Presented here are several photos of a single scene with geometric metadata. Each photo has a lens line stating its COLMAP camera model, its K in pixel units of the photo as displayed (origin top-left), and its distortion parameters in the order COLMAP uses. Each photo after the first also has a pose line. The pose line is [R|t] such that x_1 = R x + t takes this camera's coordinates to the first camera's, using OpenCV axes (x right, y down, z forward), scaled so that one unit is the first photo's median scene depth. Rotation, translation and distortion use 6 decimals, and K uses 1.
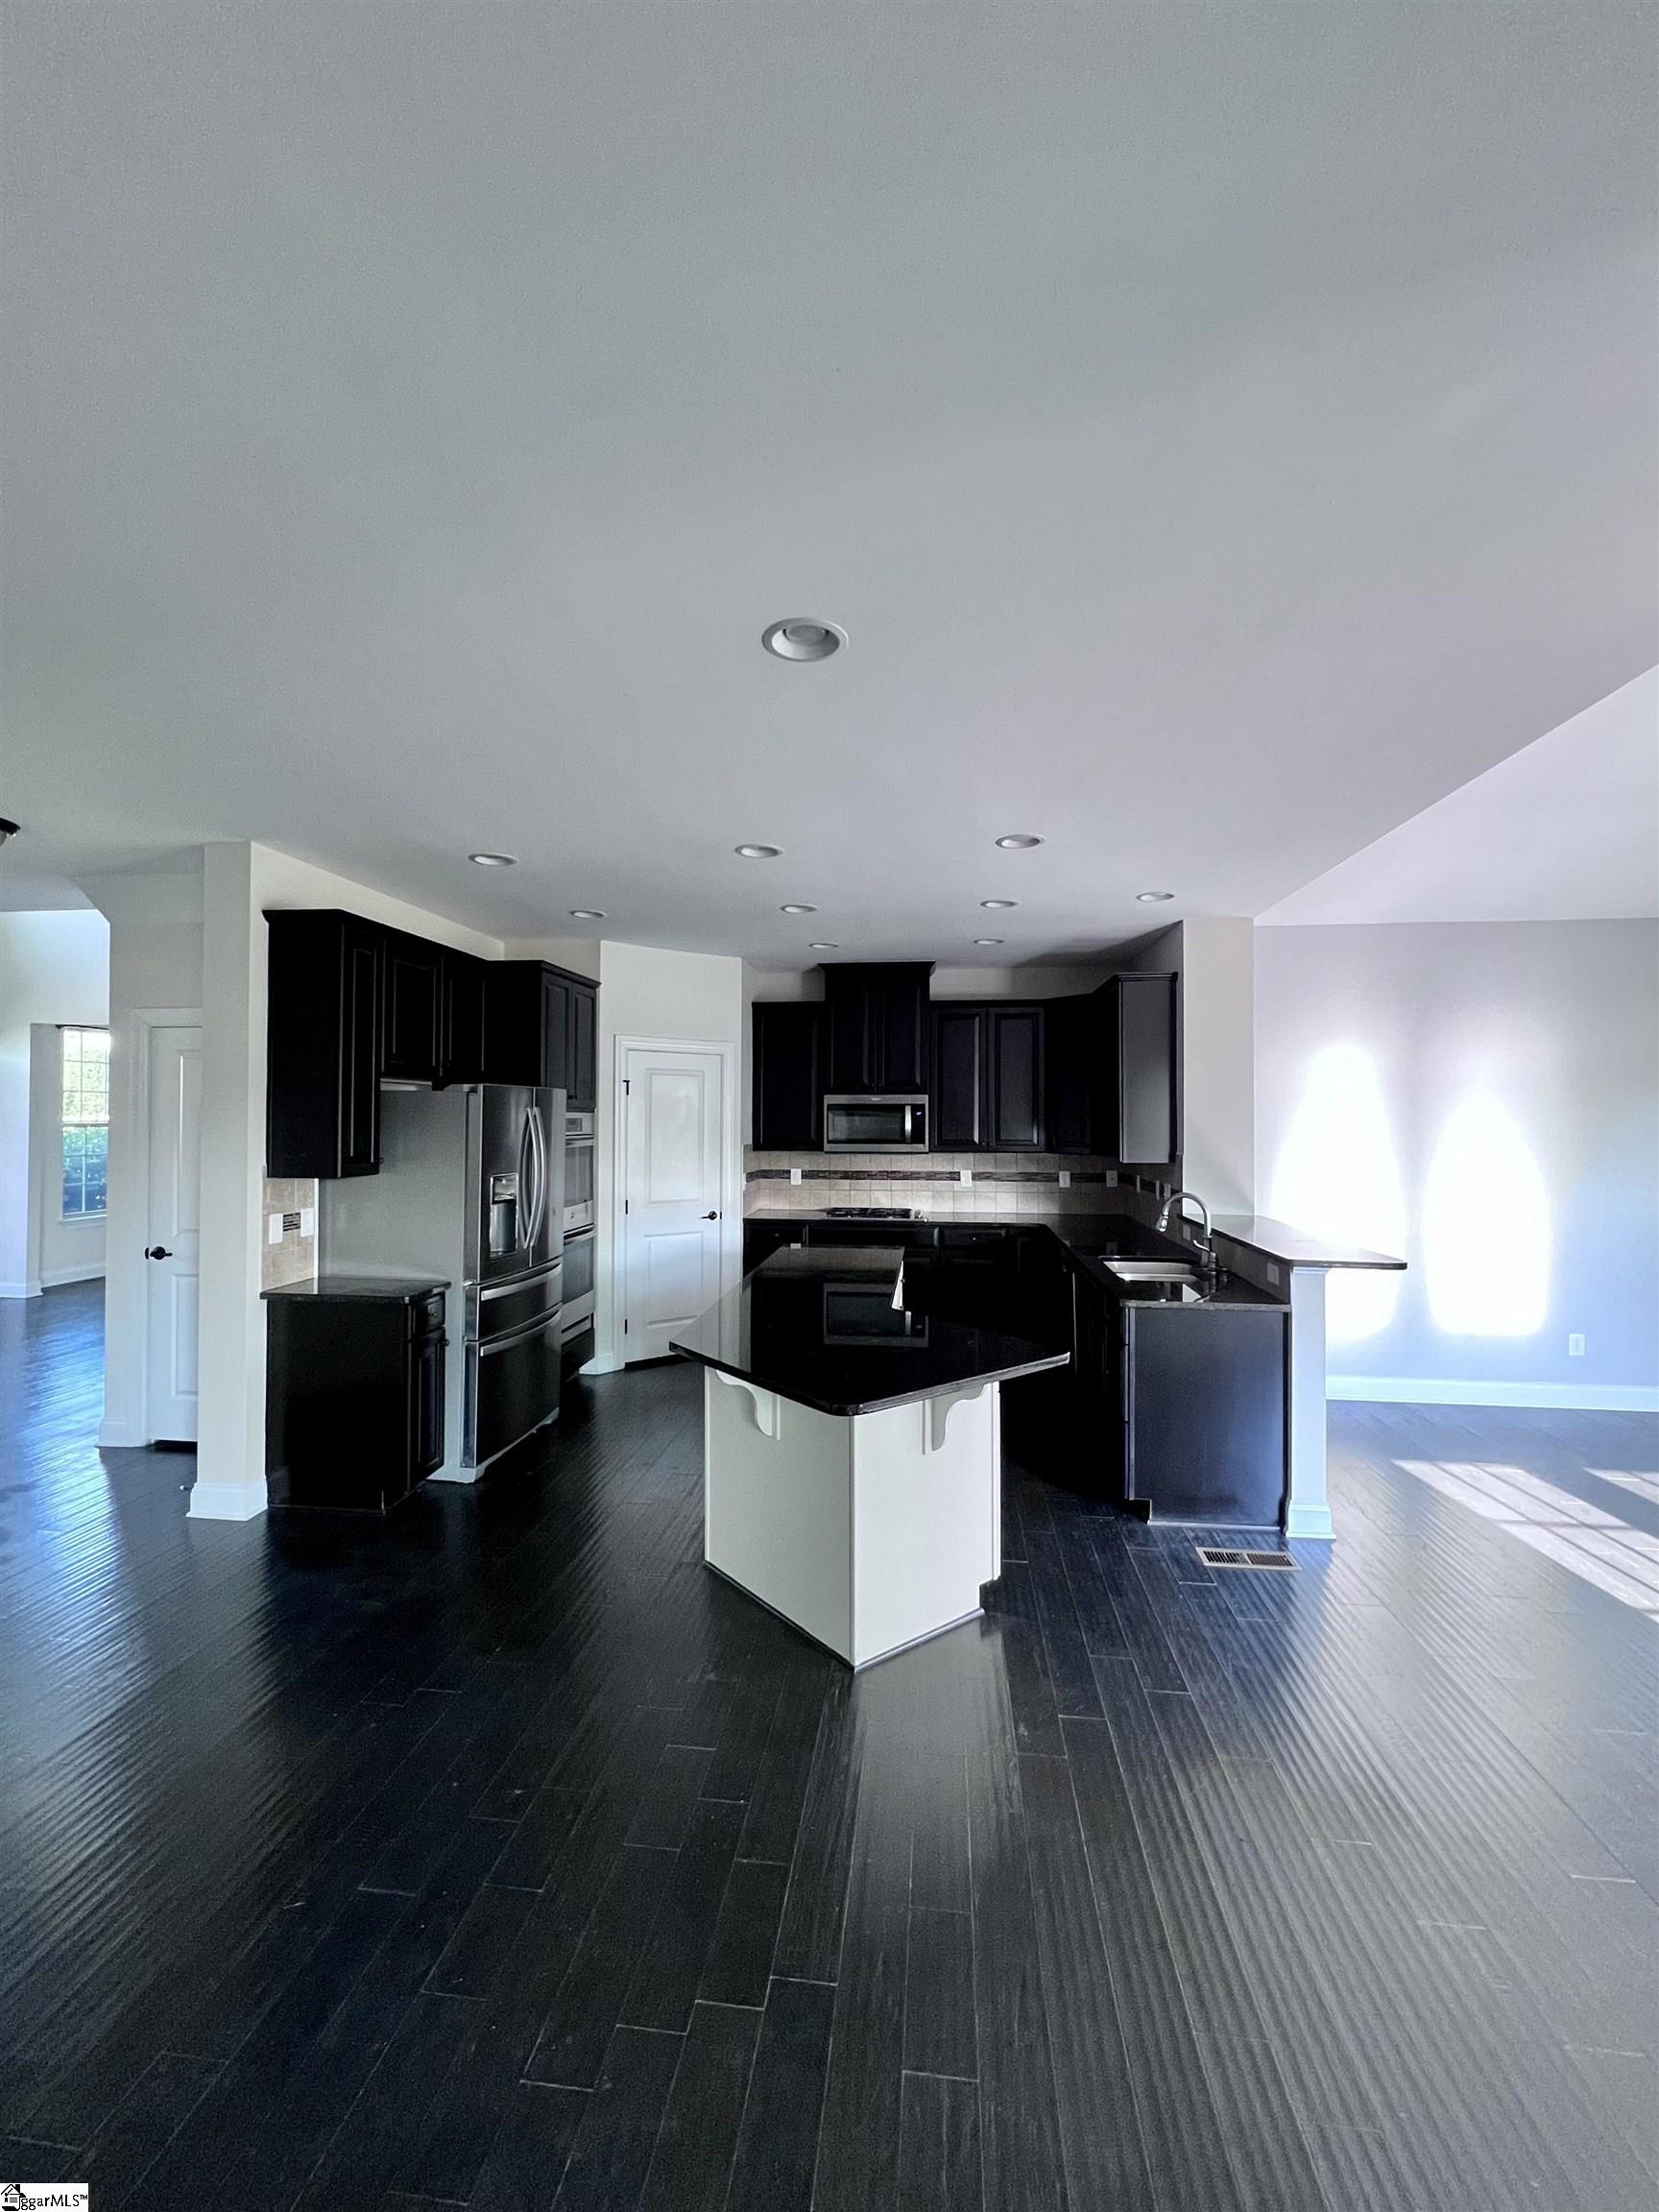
lens RADIAL K [[953.1, 0, 829.5], [0, 953.1, 1106.0], [0, 0, 1]] dist [-0.000632, -0.000007]
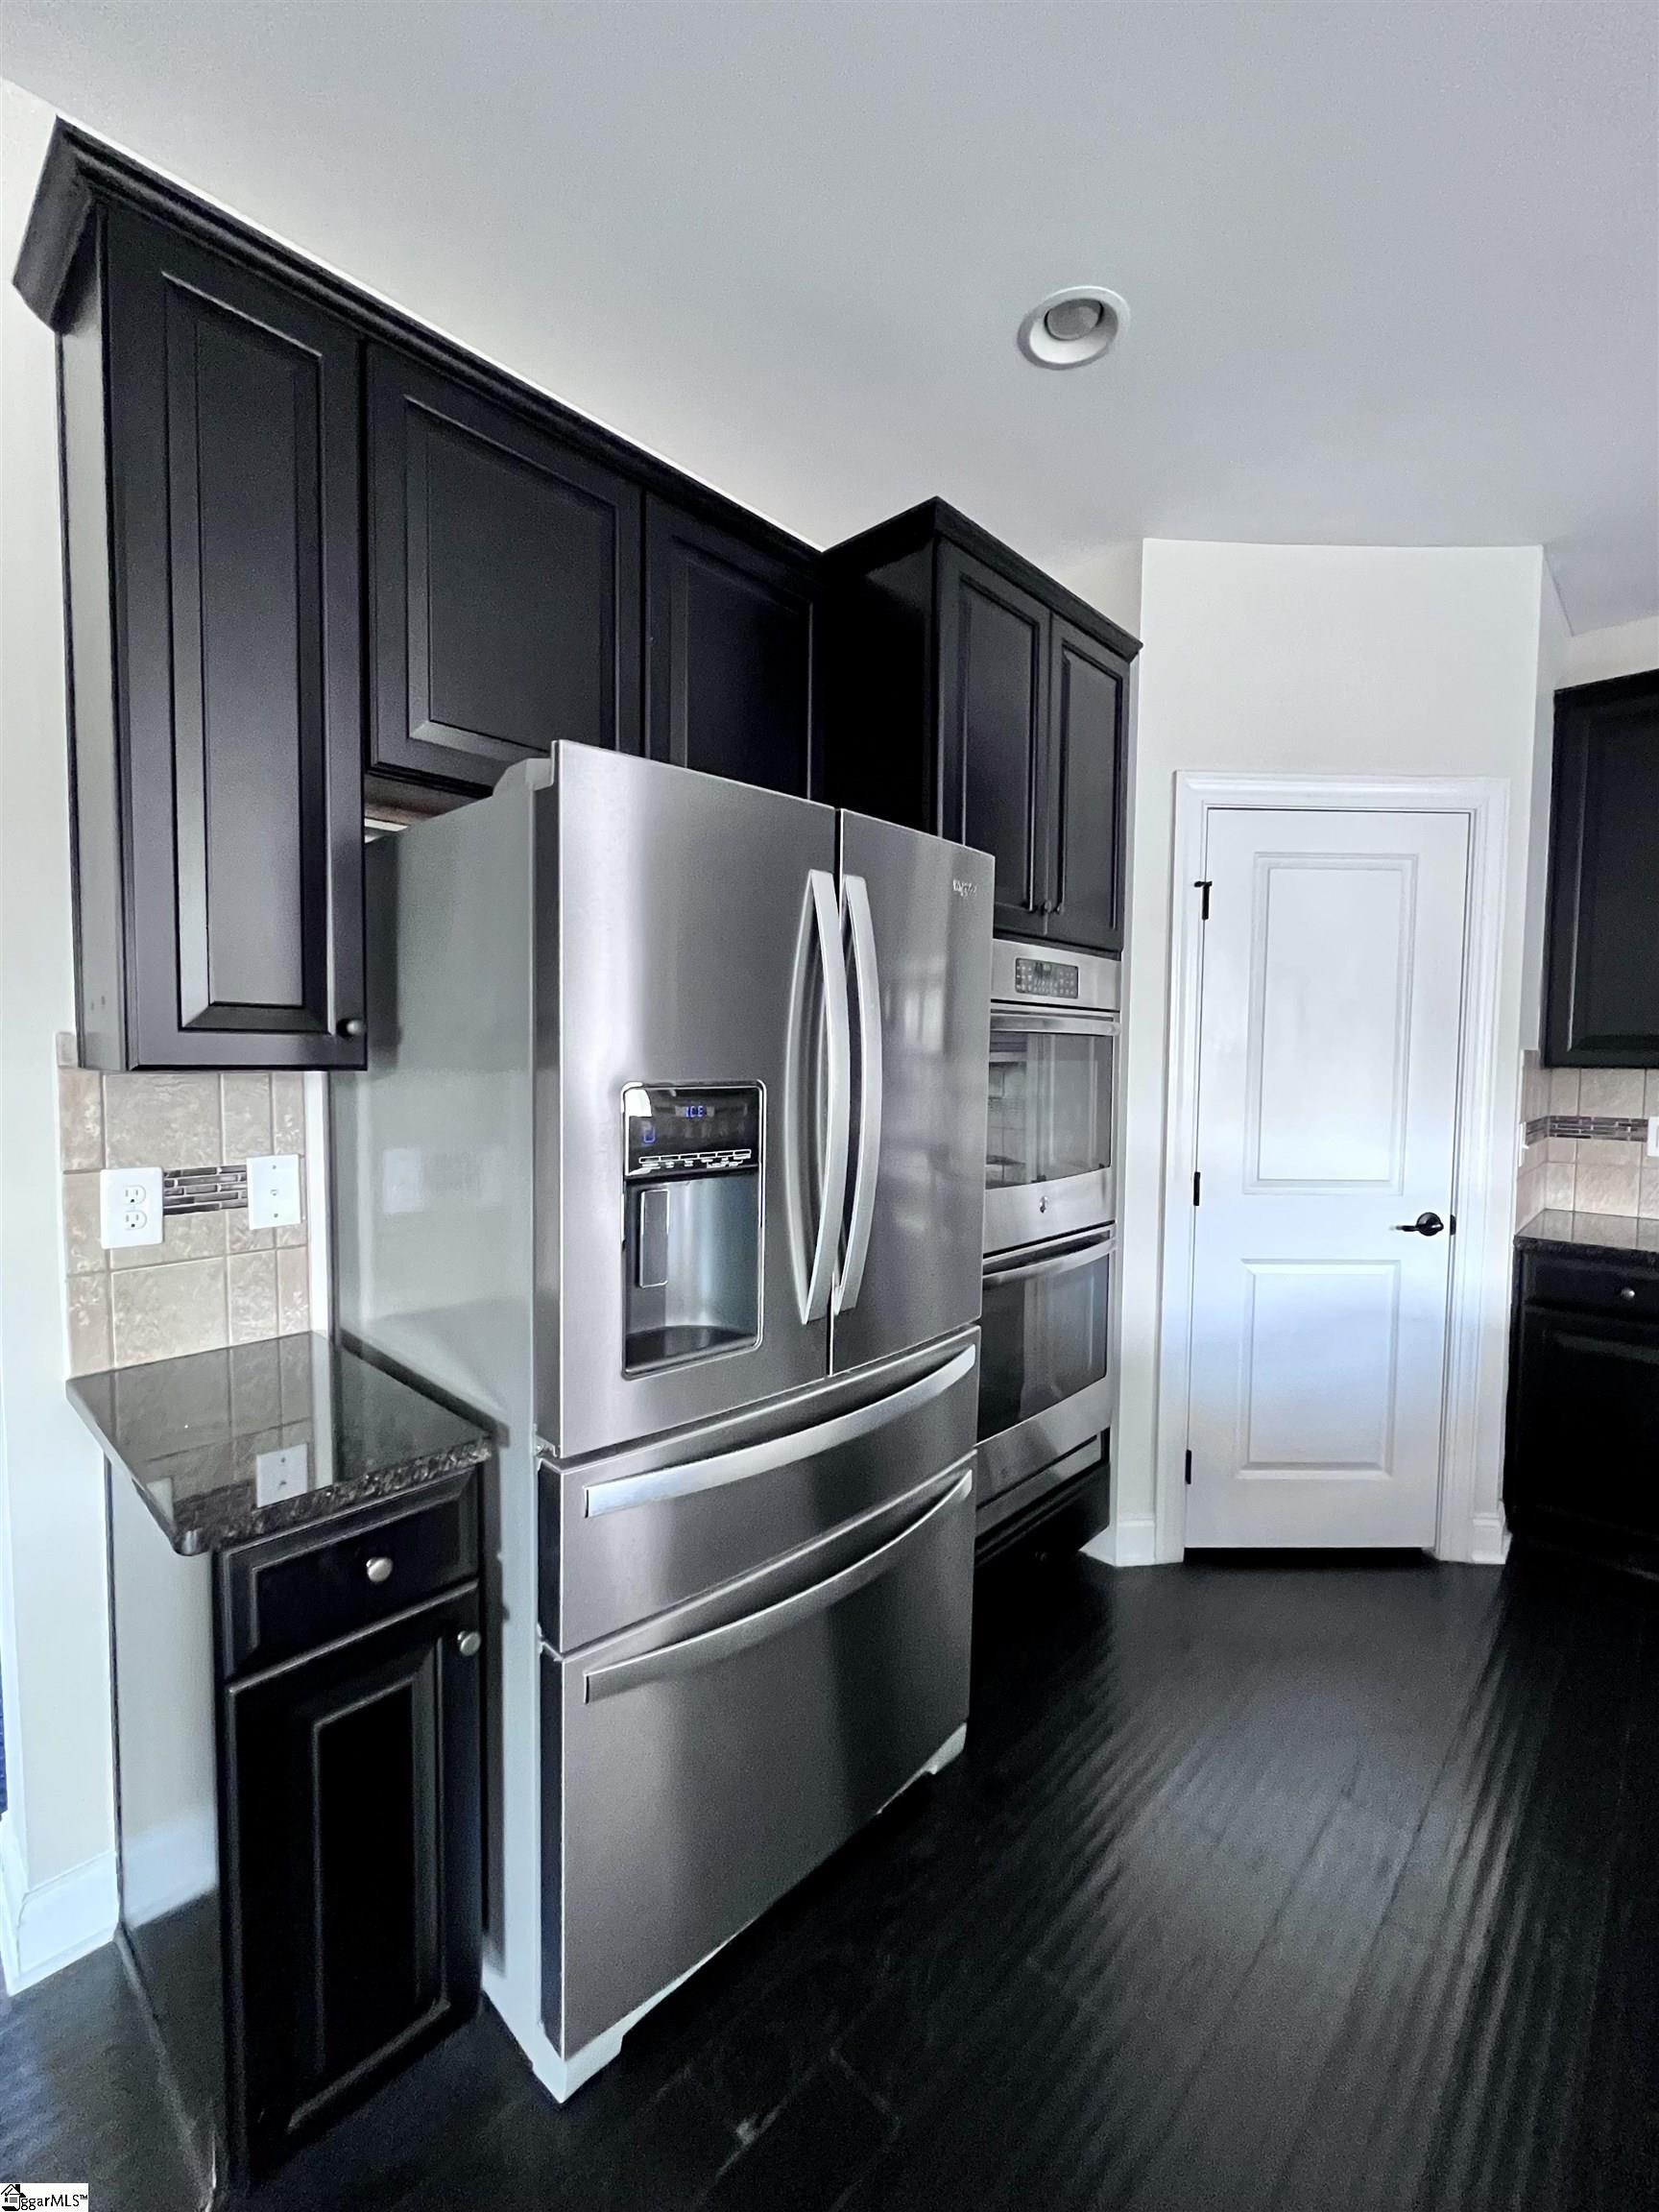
lens RADIAL K [[953.1, 0, 829.5], [0, 953.1, 1106.0], [0, 0, 1]] dist [-0.000632, -0.000007]
pose [[0.810354, 0.033555, -0.584979, -0.102567], [0.000539, 0.998316, 0.058012, 0.046327], [0.585940, -0.047326, 0.808971, 0.581533]]
